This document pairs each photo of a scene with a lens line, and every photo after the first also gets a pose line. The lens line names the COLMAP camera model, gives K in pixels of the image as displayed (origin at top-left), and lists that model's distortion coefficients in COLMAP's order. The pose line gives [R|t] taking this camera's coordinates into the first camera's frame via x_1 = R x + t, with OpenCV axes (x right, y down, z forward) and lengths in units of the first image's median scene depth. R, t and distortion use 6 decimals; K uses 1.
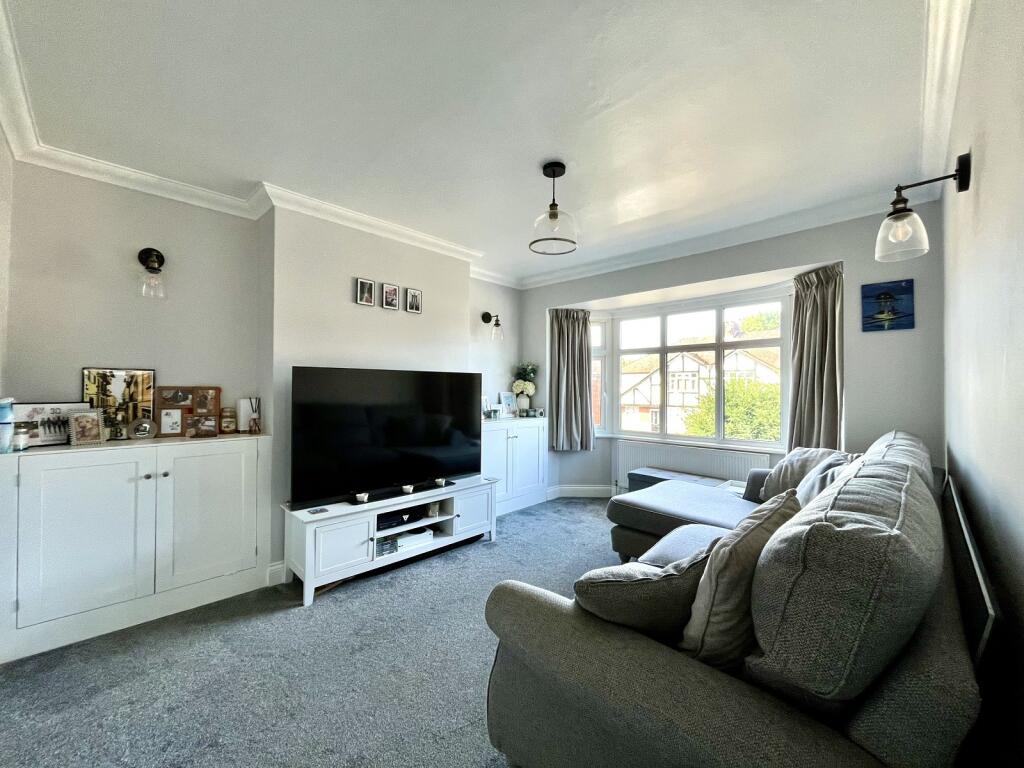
lens RADIAL K [[410.6, 0, 512.0], [0, 410.6, 383.3], [0, 0, 1]] dist [-0.000606, -0.000094]
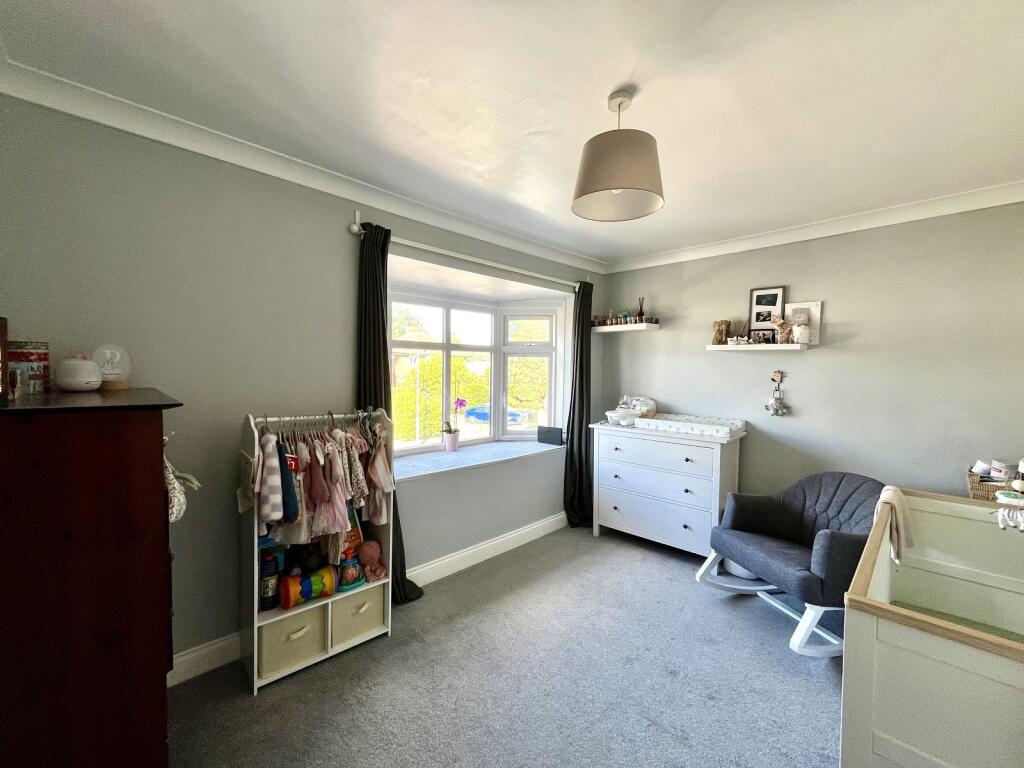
lens RADIAL K [[410.6, 0, 511.8], [0, 410.6, 382.8], [0, 0, 1]] dist [-0.000606, -0.000094]
pose [[0.016335, -0.028975, 0.999447, -0.503460], [-0.001476, 0.999578, 0.029003, -0.031219], [-0.999865, -0.001949, 0.016285, 0.848743]]
